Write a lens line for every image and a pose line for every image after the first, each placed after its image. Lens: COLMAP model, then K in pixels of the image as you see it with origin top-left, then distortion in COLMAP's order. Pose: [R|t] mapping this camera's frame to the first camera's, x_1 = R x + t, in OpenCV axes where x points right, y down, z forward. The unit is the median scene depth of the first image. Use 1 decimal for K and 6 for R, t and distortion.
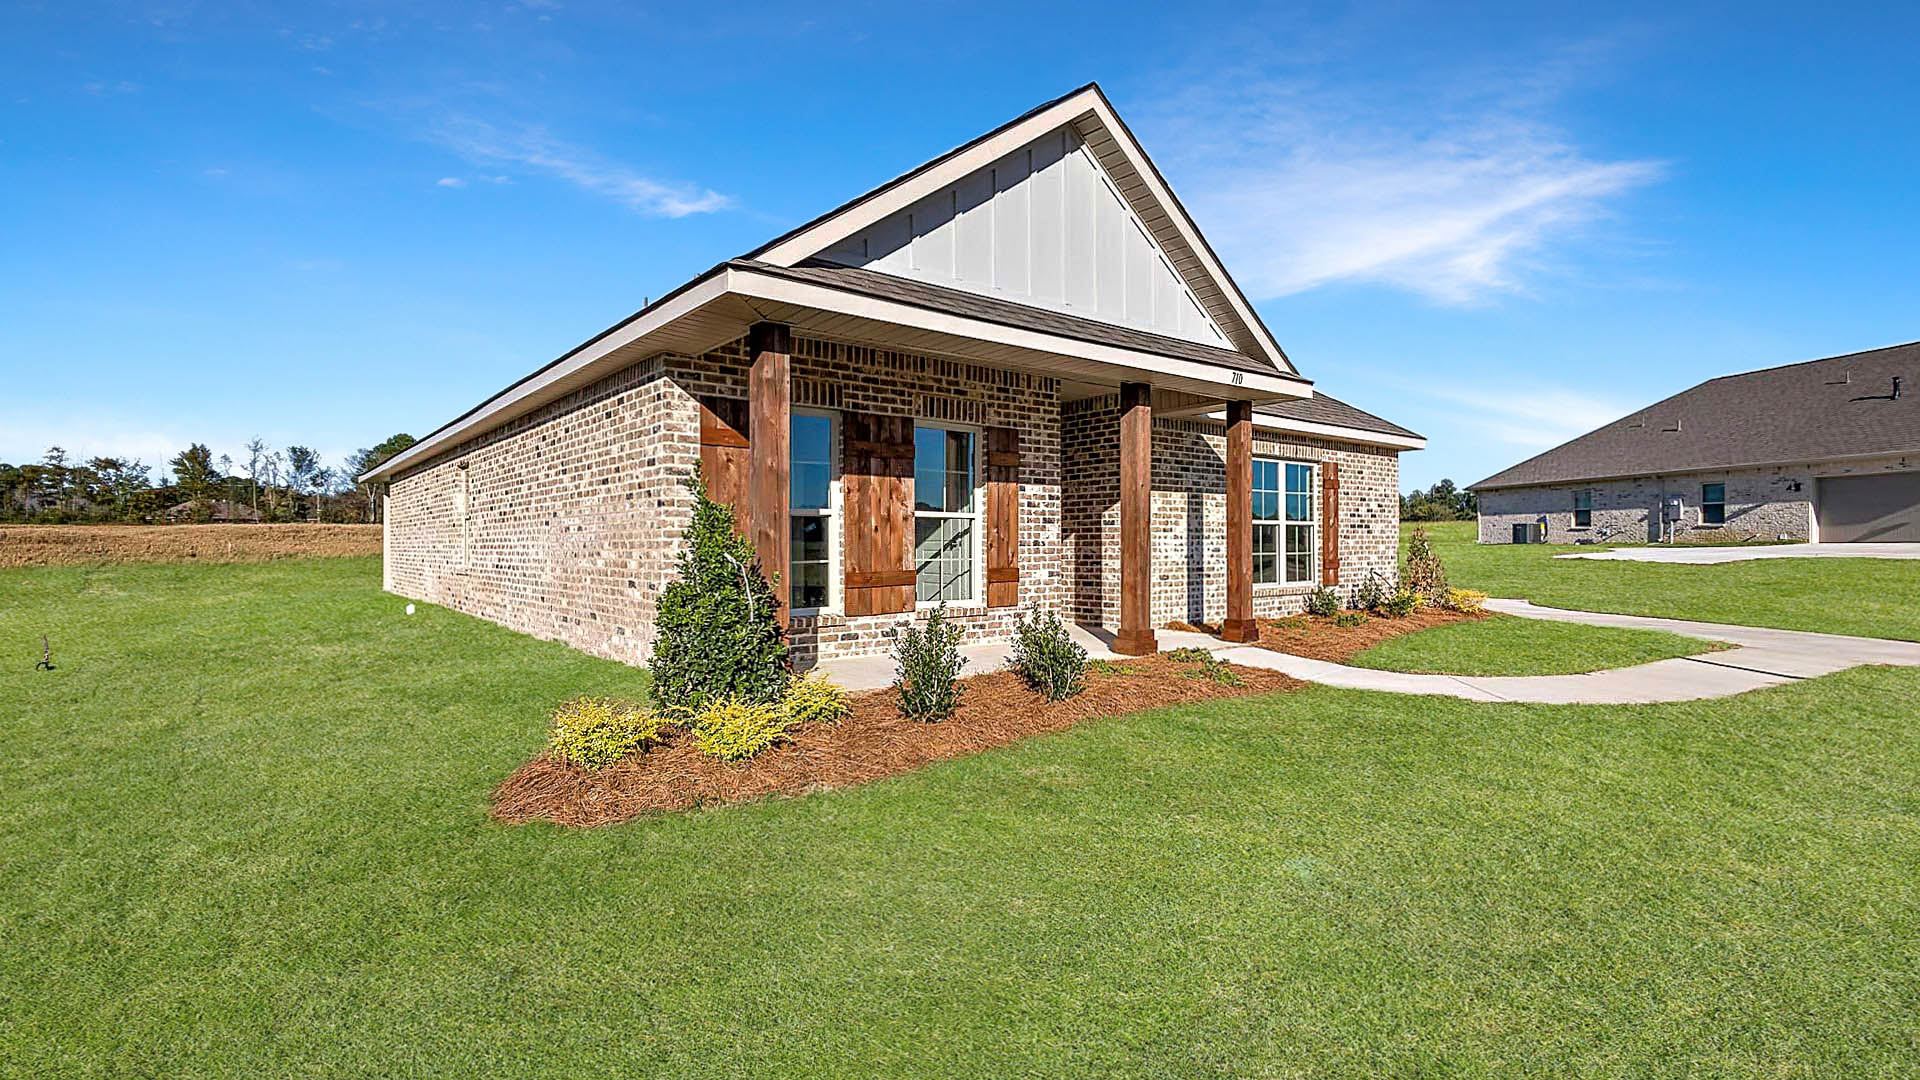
lens RADIAL K [[896.6, 0, 958.9], [0, 896.6, 543.0], [0, 0, 1]] dist [0.020764, -0.001154]
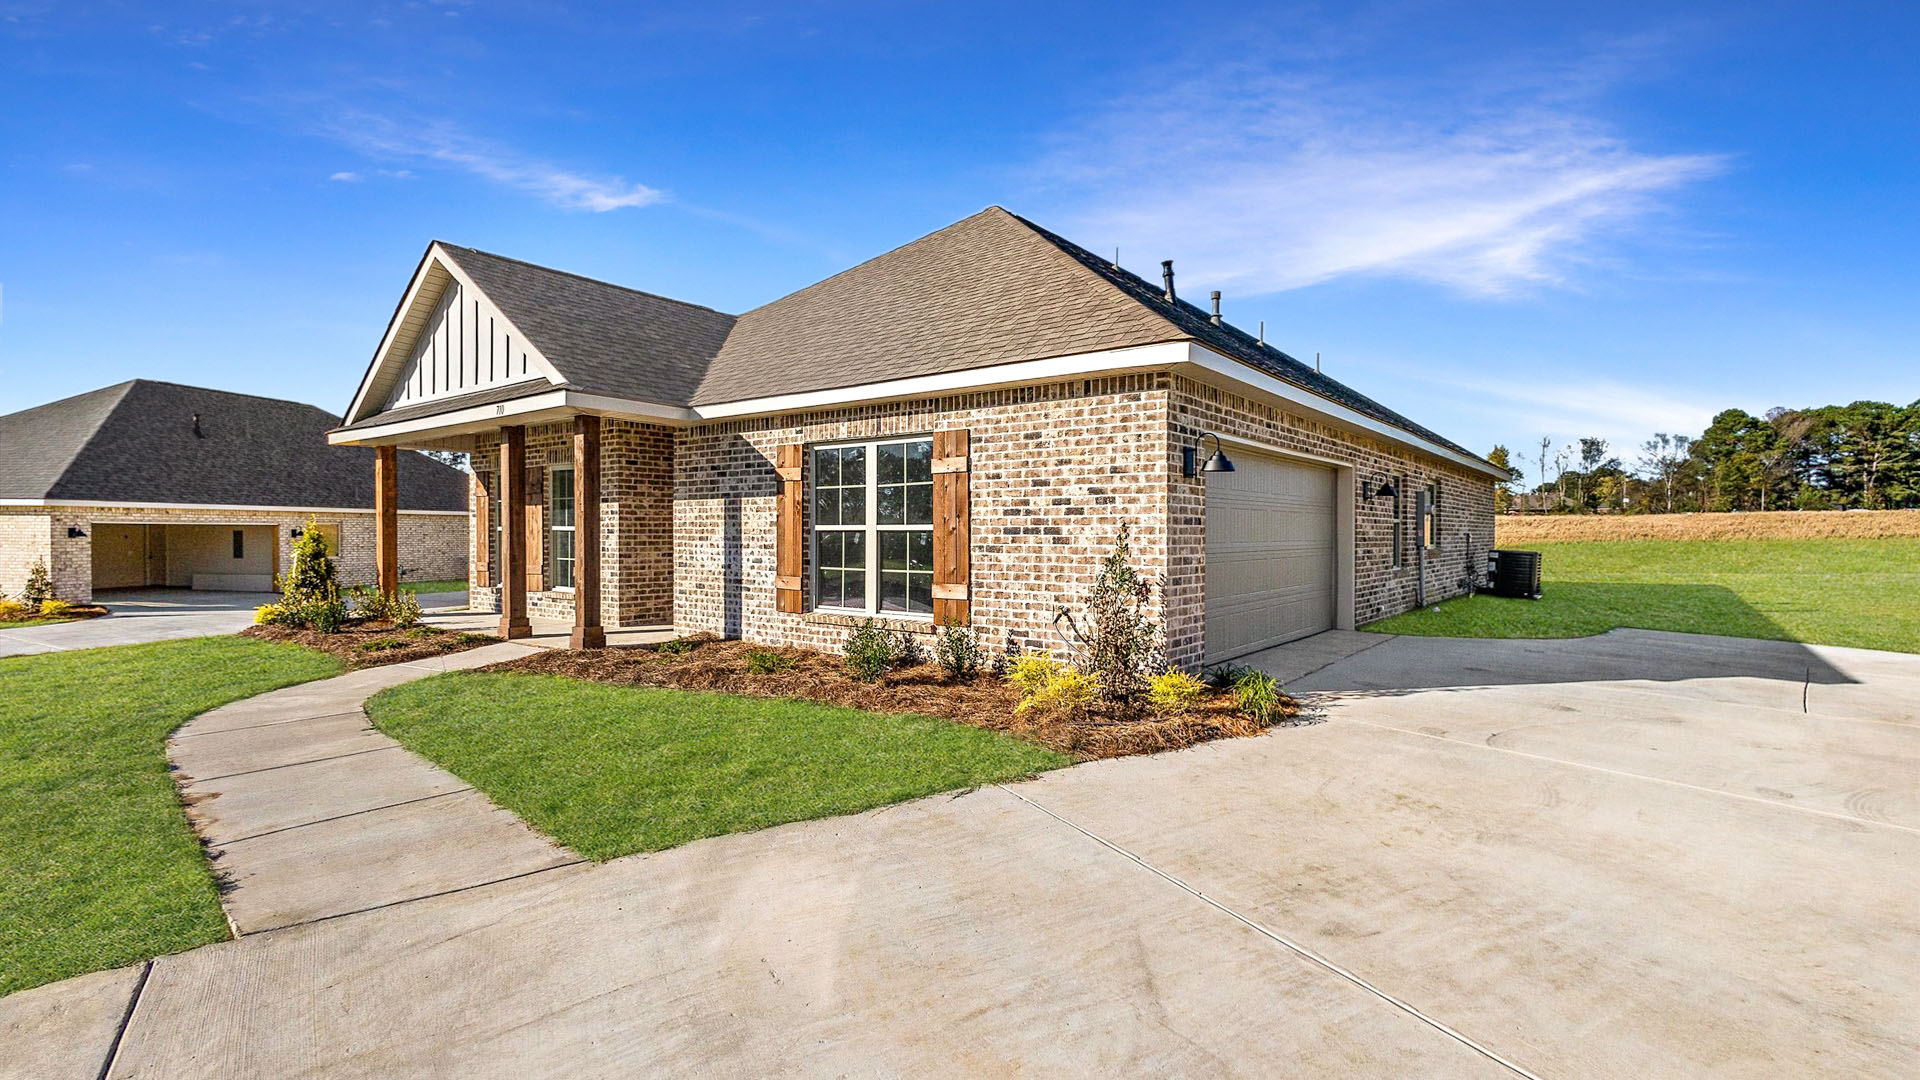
lens RADIAL K [[896.6, 0, 957.3], [0, 896.6, 537.8], [0, 0, 1]] dist [0.020764, -0.001154]
pose [[0.219688, 0.008730, -0.975531, 1.216637], [-0.001256, 0.999962, 0.008666, -0.023286], [0.975569, -0.000679, 0.219691, 1.020868]]
